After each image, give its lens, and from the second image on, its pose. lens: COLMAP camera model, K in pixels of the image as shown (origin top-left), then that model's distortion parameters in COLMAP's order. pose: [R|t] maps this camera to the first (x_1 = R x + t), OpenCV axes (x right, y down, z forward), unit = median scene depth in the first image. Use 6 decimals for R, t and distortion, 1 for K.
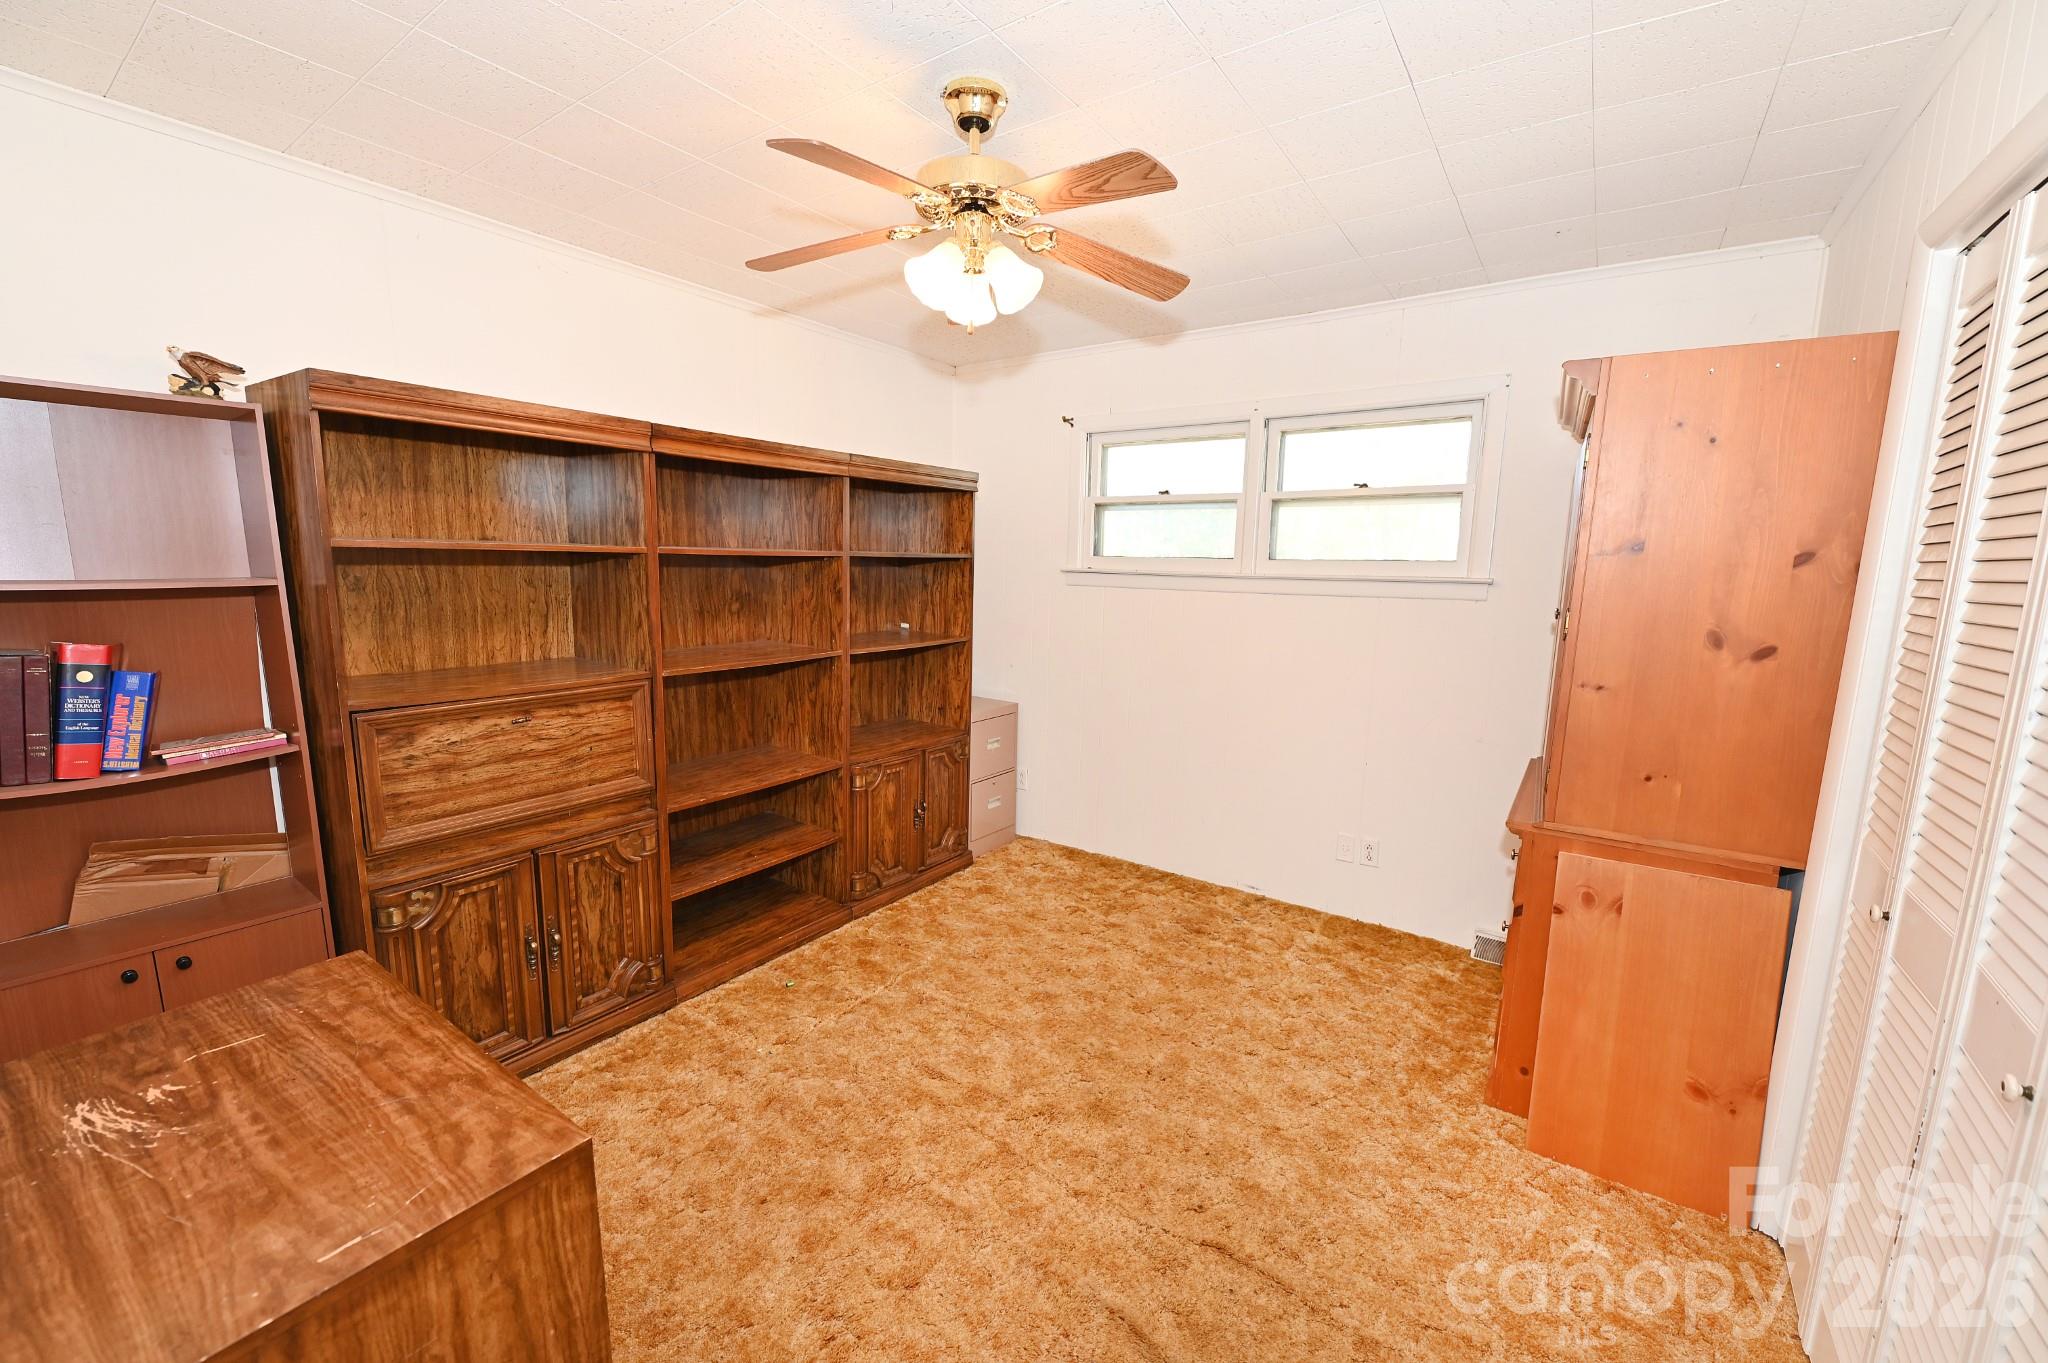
lens RADIAL K [[801.4, 0, 1017.9], [0, 801.4, 693.7], [0, 0, 1]] dist [-0.008069, -0.000196]
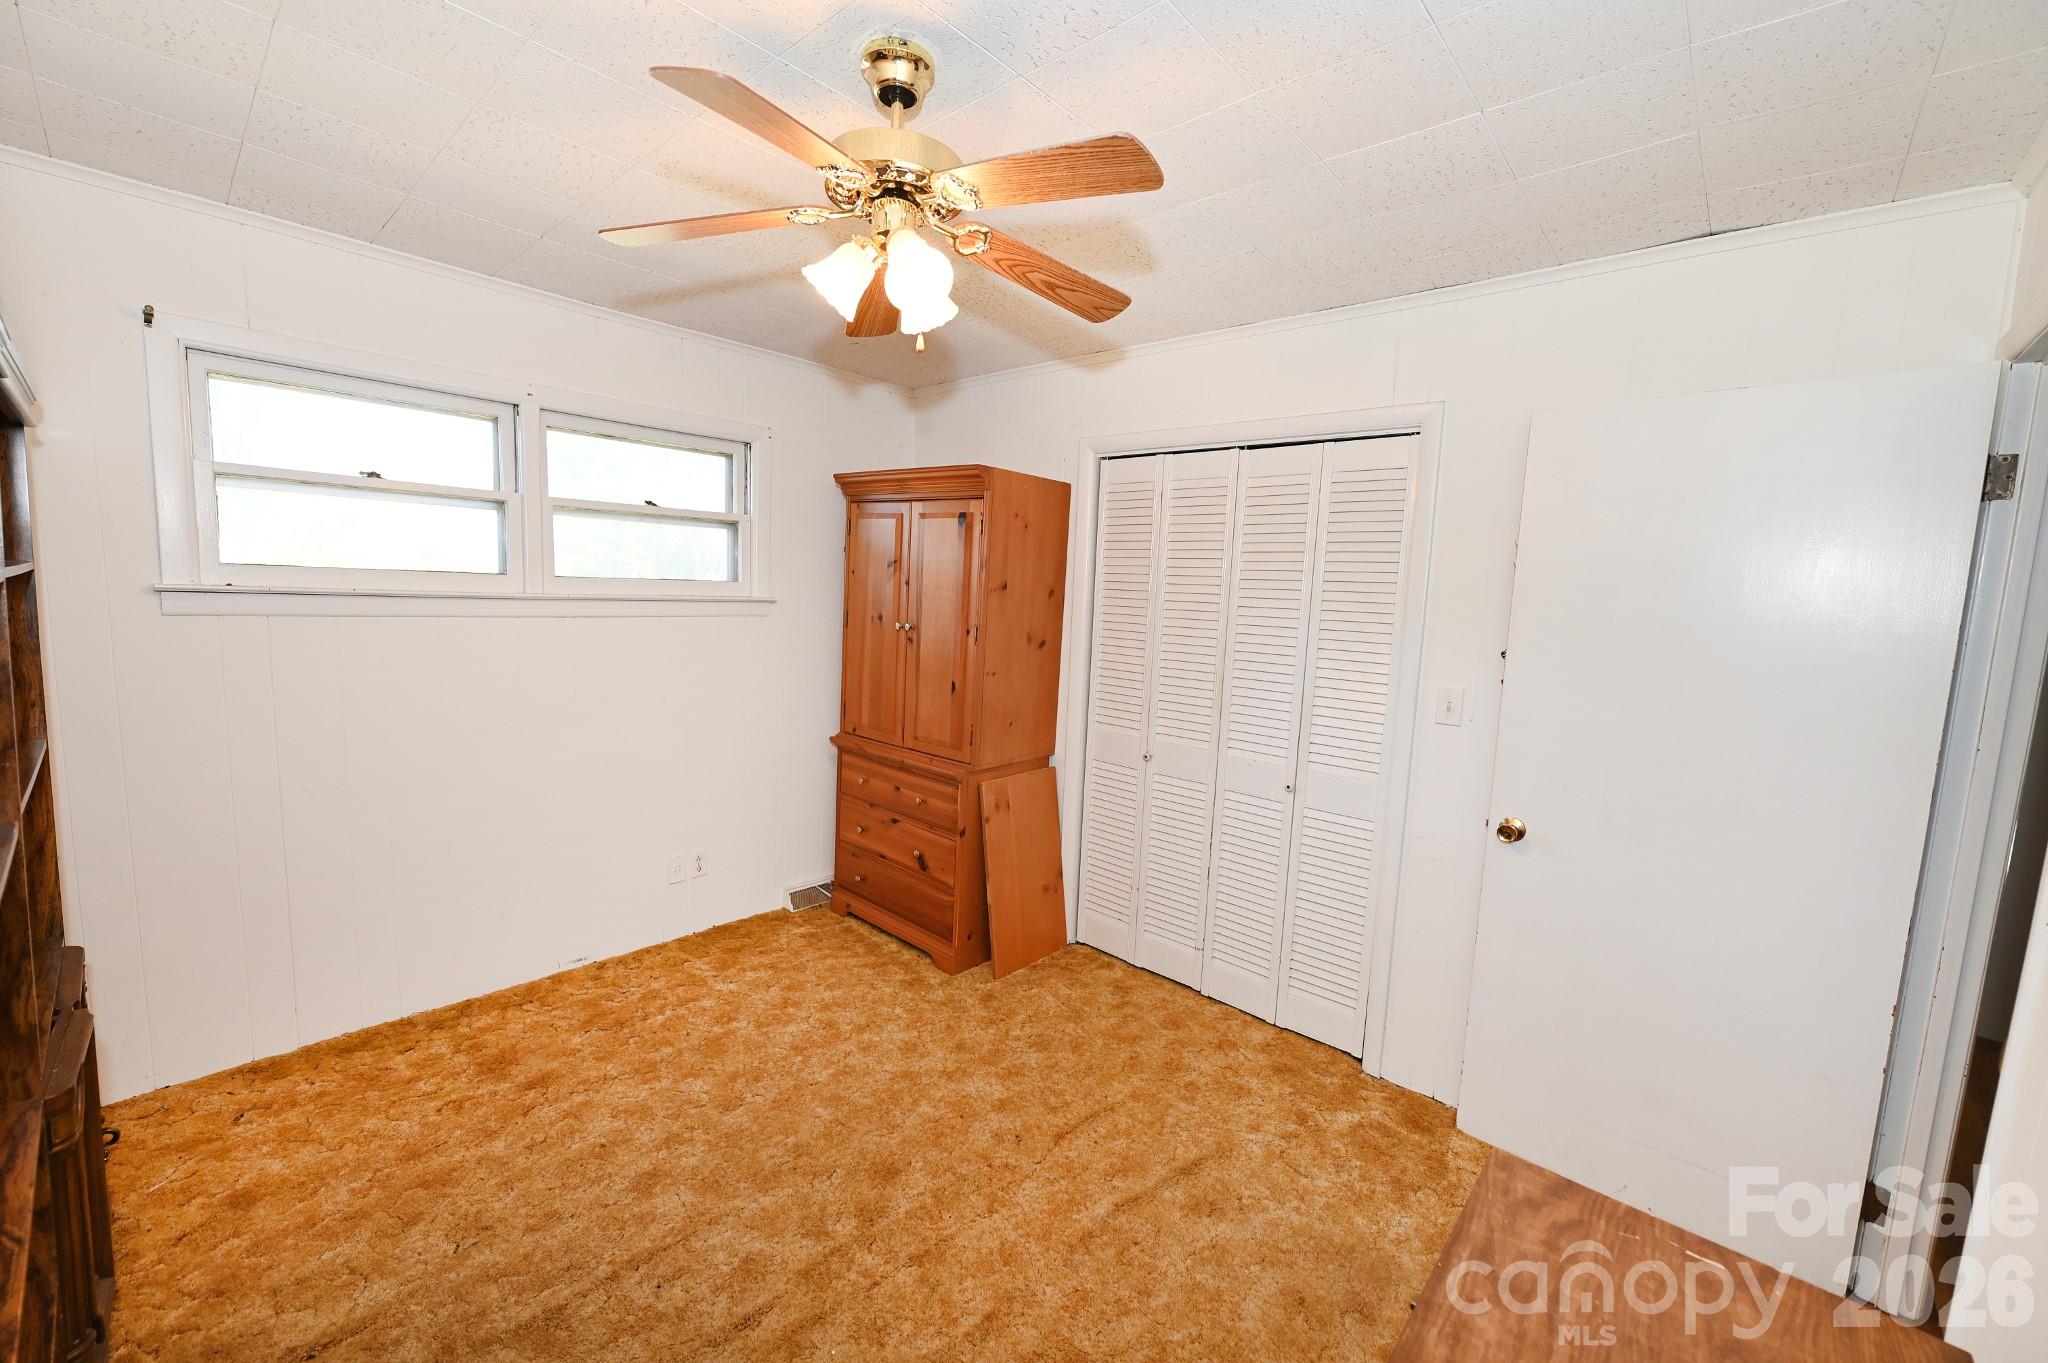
lens RADIAL K [[807.3, 0, 1020.5], [0, 807.3, 689.9], [0, 0, 1]] dist [-0.009868, -0.000609]
pose [[0.123316, -0.137582, 0.982784, -0.541355], [0.123122, 0.984812, 0.122417, -0.105893], [-0.984700, 0.105906, 0.138383, 0.467213]]
